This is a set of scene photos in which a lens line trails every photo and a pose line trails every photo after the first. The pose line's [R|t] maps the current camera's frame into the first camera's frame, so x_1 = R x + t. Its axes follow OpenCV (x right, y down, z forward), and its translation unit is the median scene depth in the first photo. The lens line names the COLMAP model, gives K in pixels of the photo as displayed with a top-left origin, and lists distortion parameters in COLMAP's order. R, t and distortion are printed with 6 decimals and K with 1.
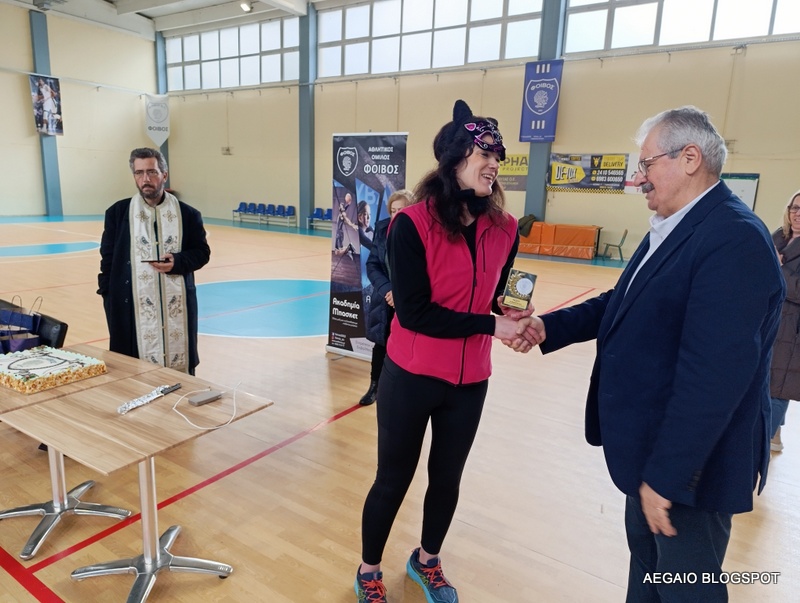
lens RADIAL K [[551.8, 0, 389.1], [0, 551.8, 303.4], [0, 0, 1]] dist [0.039461, -0.038962]
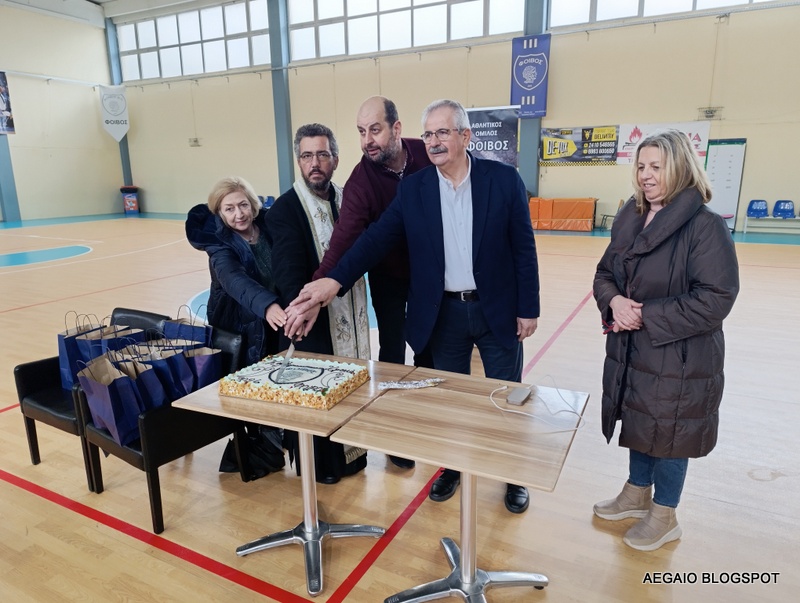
lens RADIAL K [[551.8, 0, 393.6], [0, 551.8, 300.1], [0, 0, 1]] dist [0.039461, -0.038962]
pose [[0.992610, -0.074616, 0.095696, -0.098569], [0.072604, 0.997064, 0.024340, -0.003869], [-0.097231, -0.017212, 0.995113, 0.019056]]
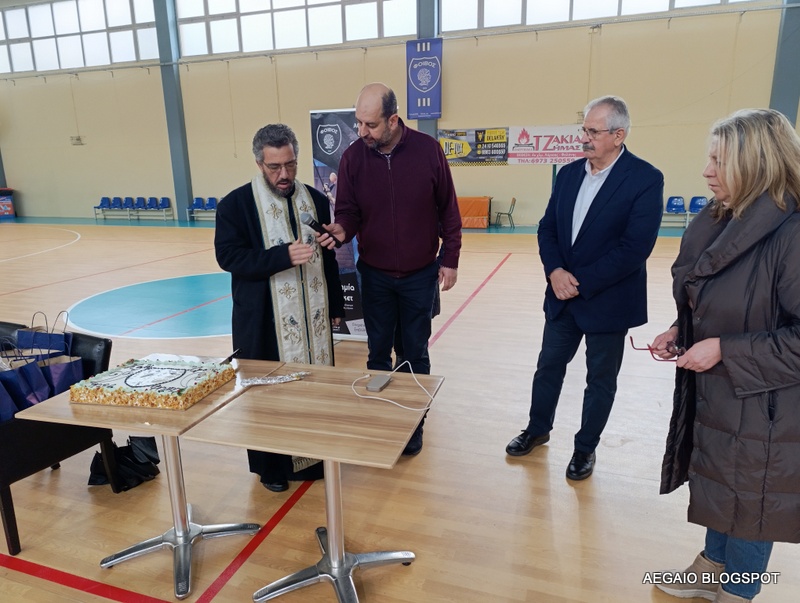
lens RADIAL K [[551.8, 0, 394.7], [0, 551.8, 301.2], [0, 0, 1]] dist [0.039461, -0.038962]
pose [[0.961656, -0.114017, 0.249436, -0.085090], [0.107488, 0.993414, 0.039690, -0.000804], [-0.252319, -0.011357, 0.967578, 0.012253]]
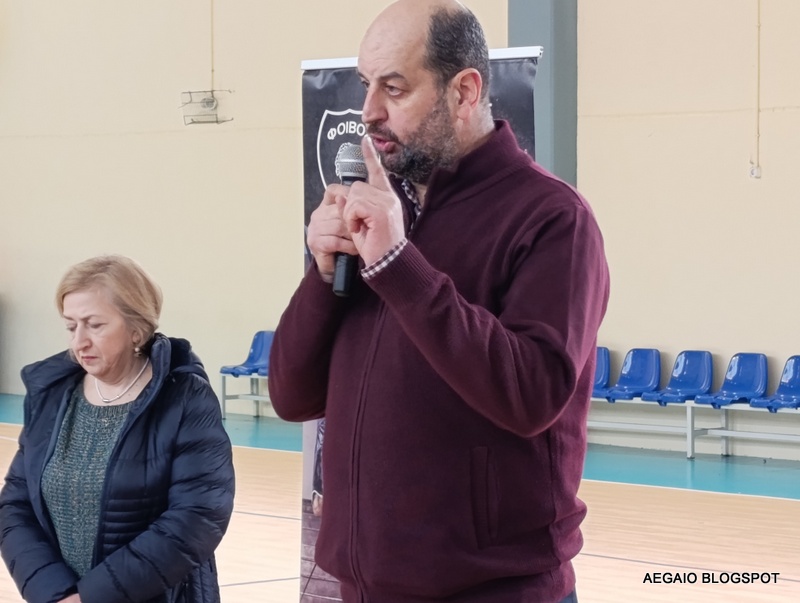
lens RADIAL K [[2982.9, 0, 401.7], [0, 2982.9, 300.6], [0, 0, 1]] dist [0.089773, 0.000000]
pose [[0.968282, -0.028018, -0.248284, 0.106894], [-0.019661, 0.982068, -0.187498, 0.026819], [0.249085, 0.186433, 0.950368, -0.118469]]
